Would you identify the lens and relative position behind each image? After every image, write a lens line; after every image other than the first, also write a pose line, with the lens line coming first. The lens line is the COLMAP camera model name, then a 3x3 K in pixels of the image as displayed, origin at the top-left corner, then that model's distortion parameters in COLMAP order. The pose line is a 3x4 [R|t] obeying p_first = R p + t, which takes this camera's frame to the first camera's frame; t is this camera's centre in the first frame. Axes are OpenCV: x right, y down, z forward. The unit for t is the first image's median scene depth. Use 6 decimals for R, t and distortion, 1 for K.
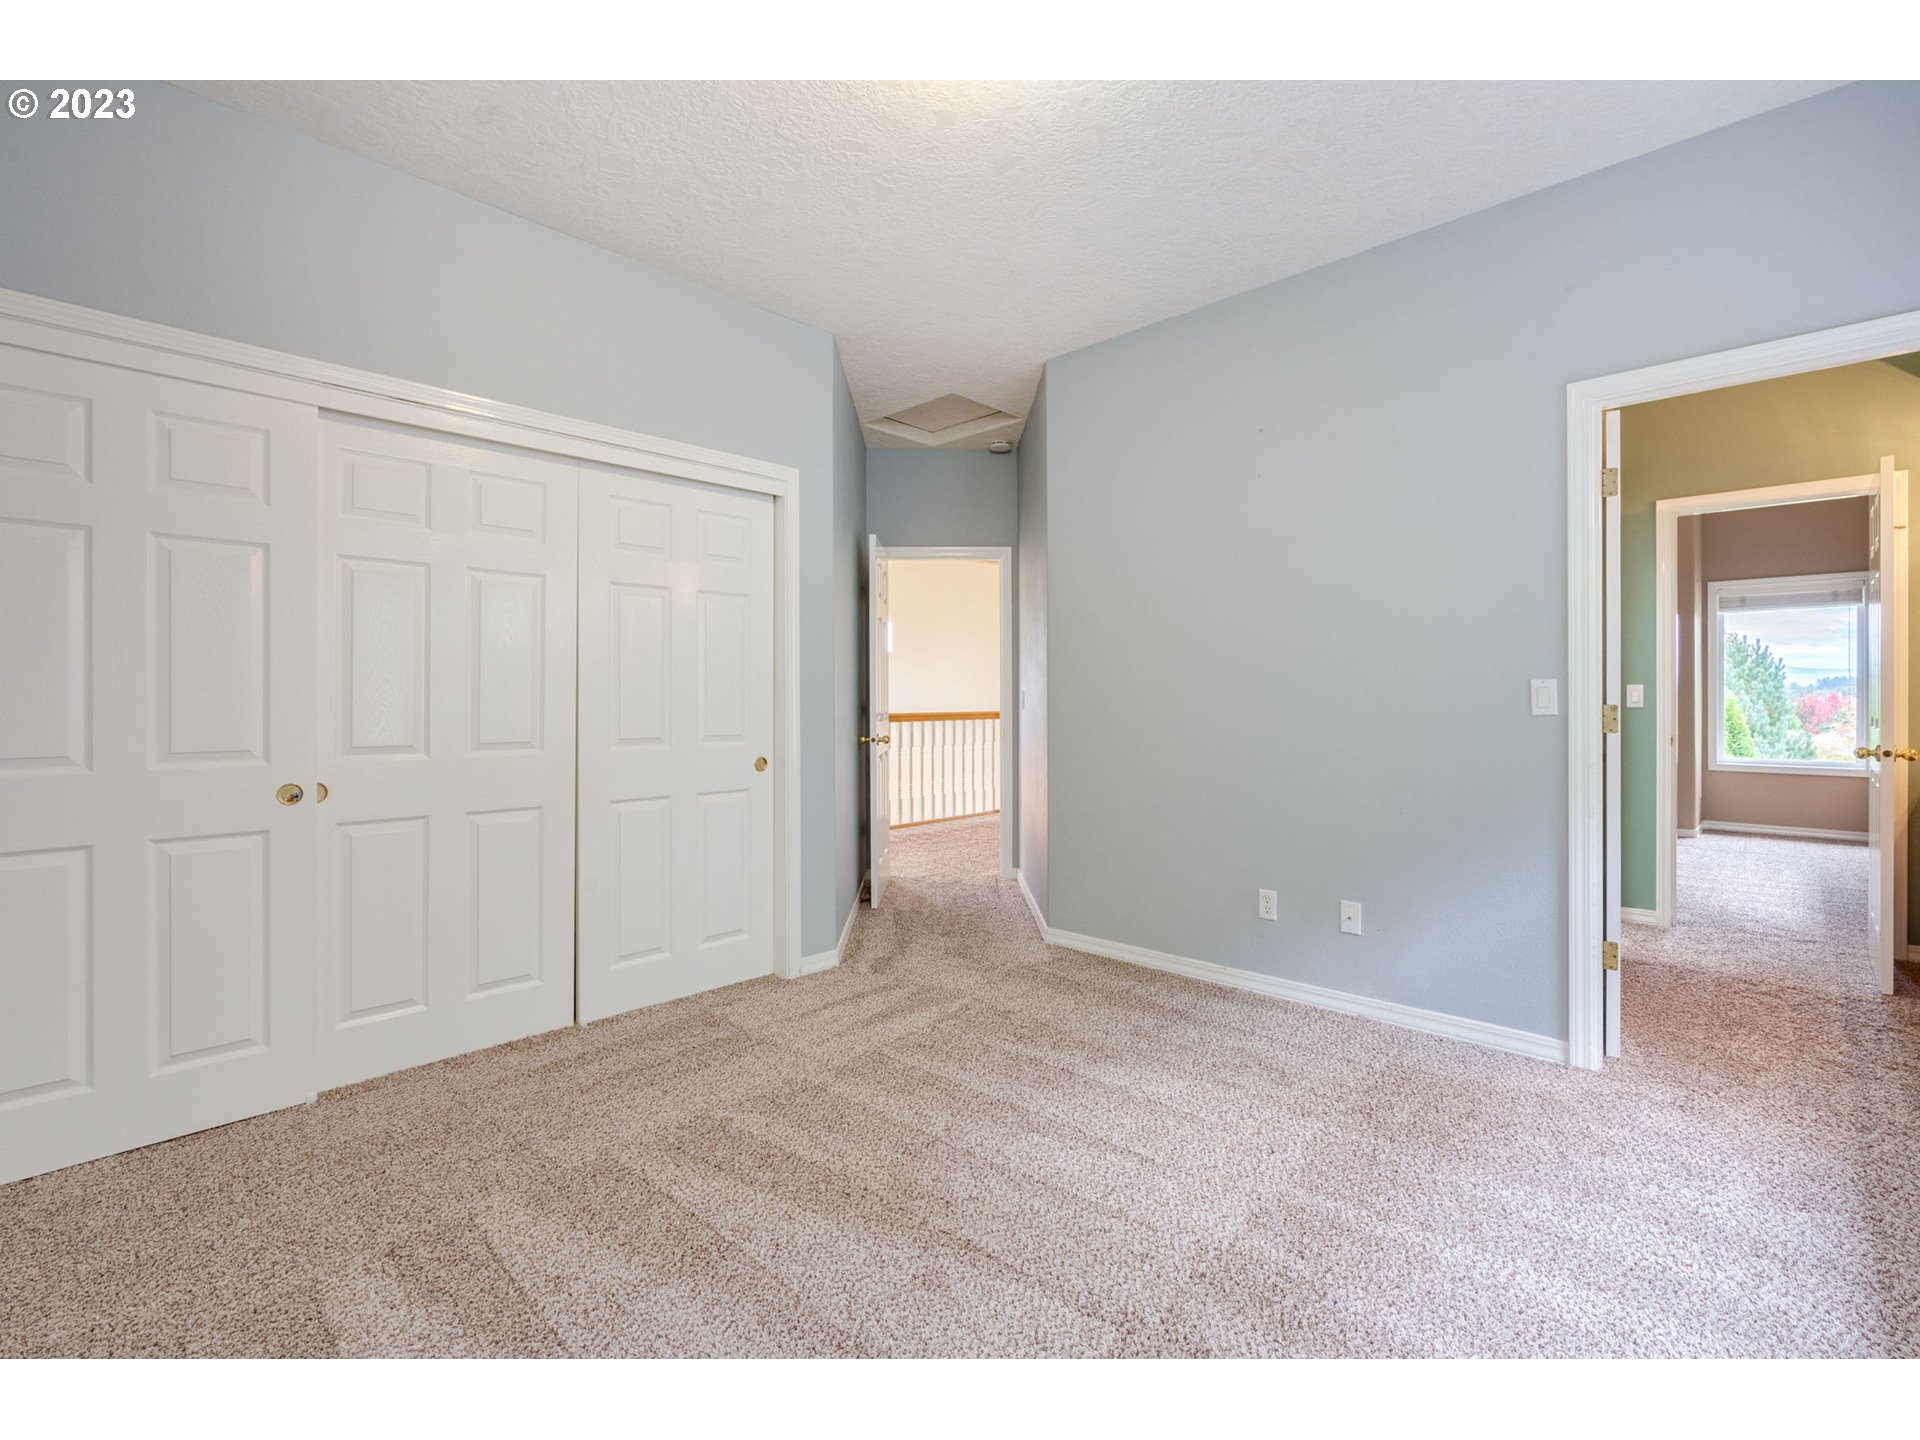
lens RADIAL K [[893.7, 0, 948.5], [0, 893.7, 704.8], [0, 0, 1]] dist [-0.019622, 0.012031]
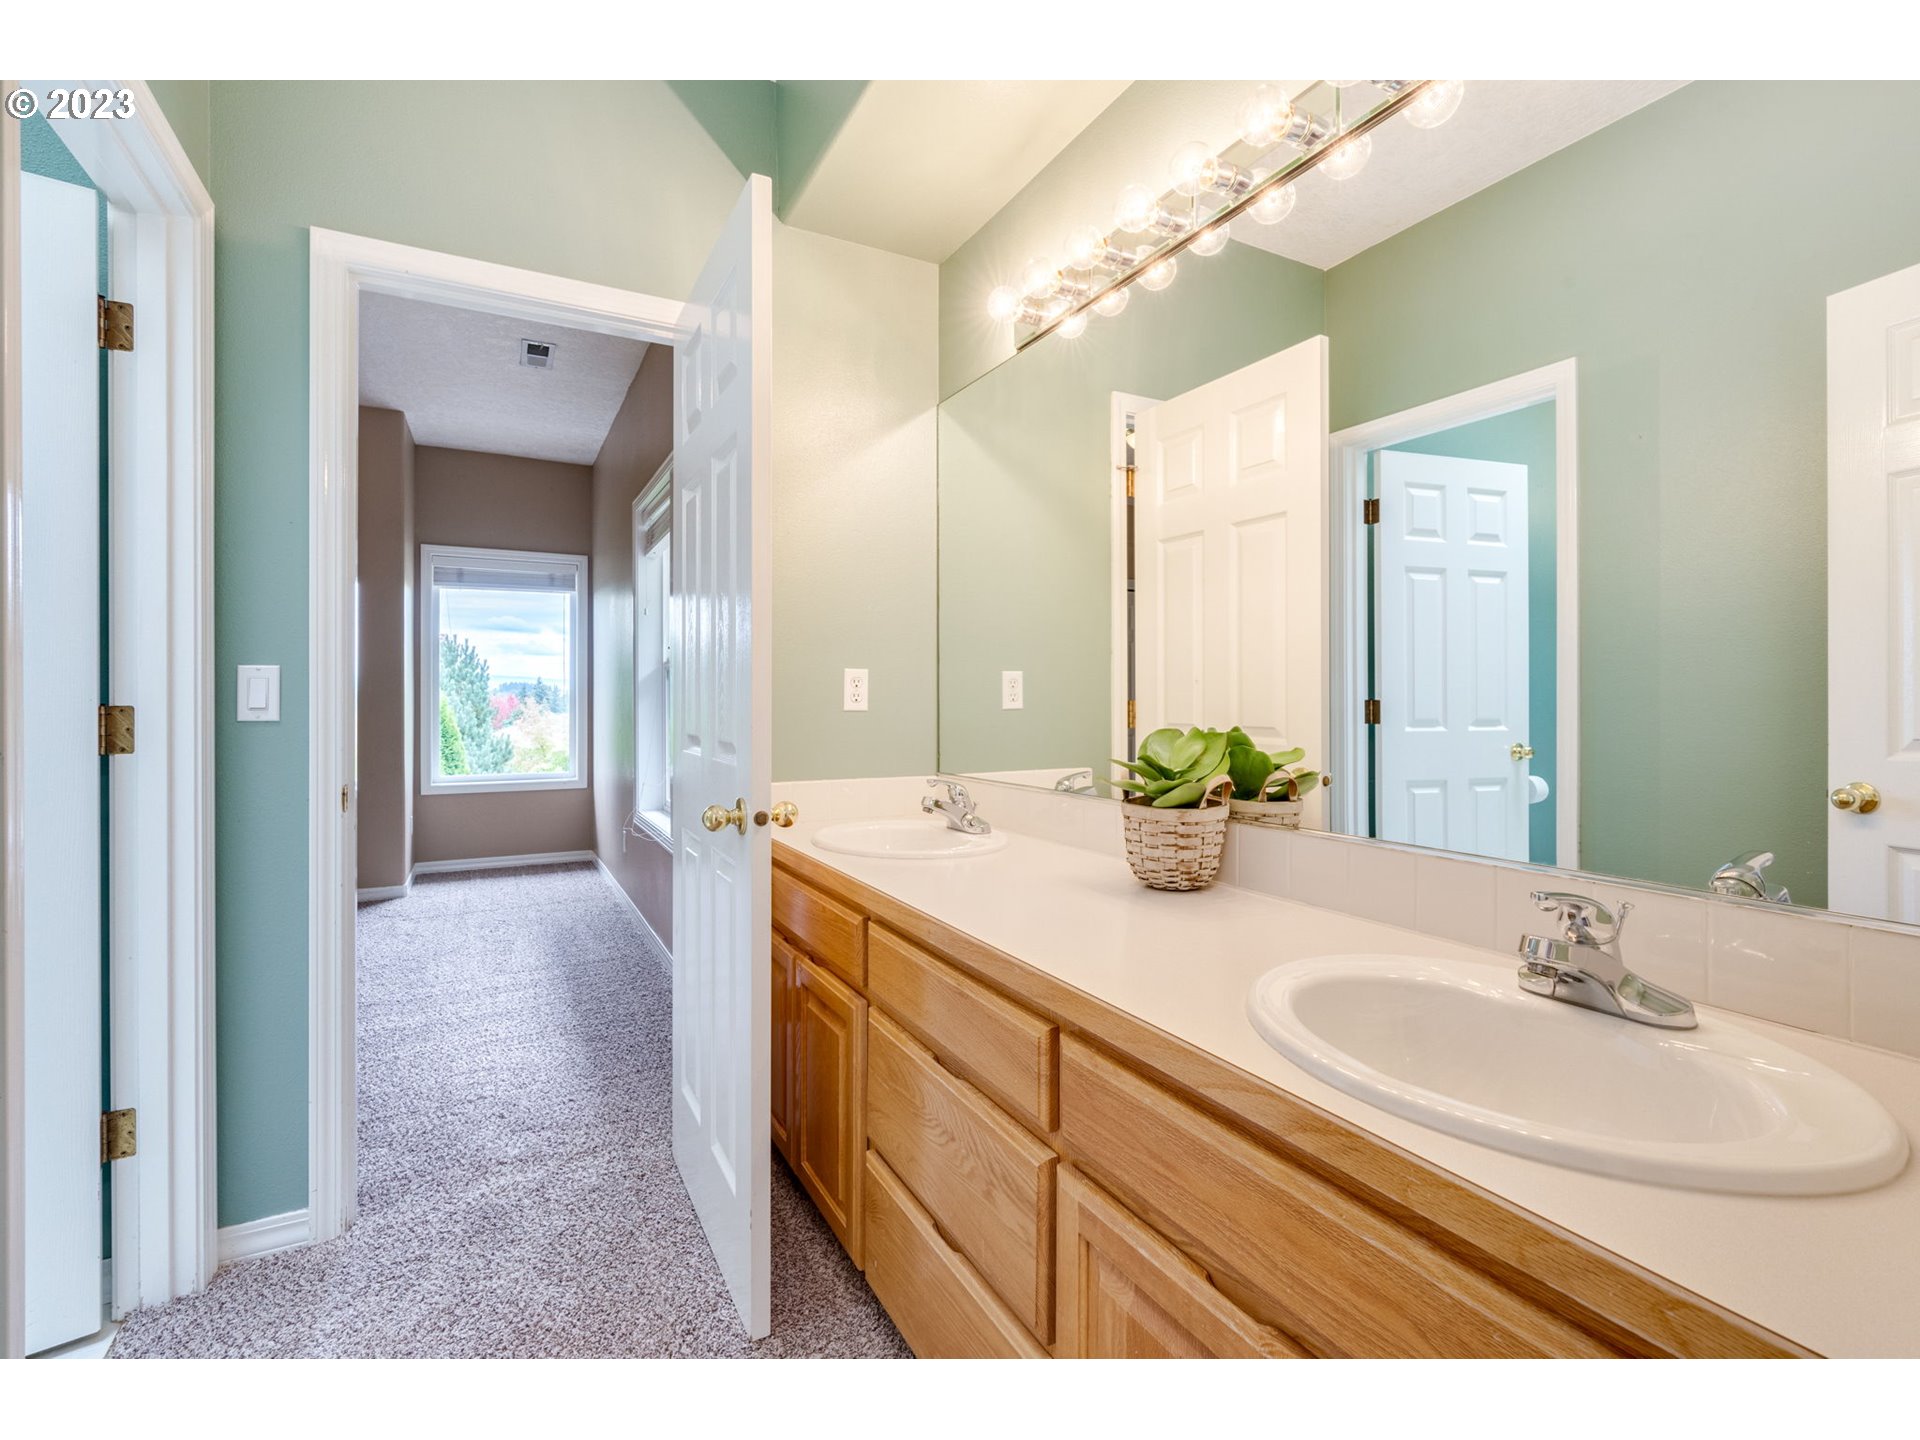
lens RADIAL K [[893.7, 0, 948.5], [0, 893.7, 704.8], [0, 0, 1]] dist [-0.019622, 0.012031]
pose [[0.322296, -0.000742, 0.946639, 0.288185], [0.000668, 1.000000, 0.000556, -0.002639], [-0.946639, 0.000453, 0.322297, 0.335027]]
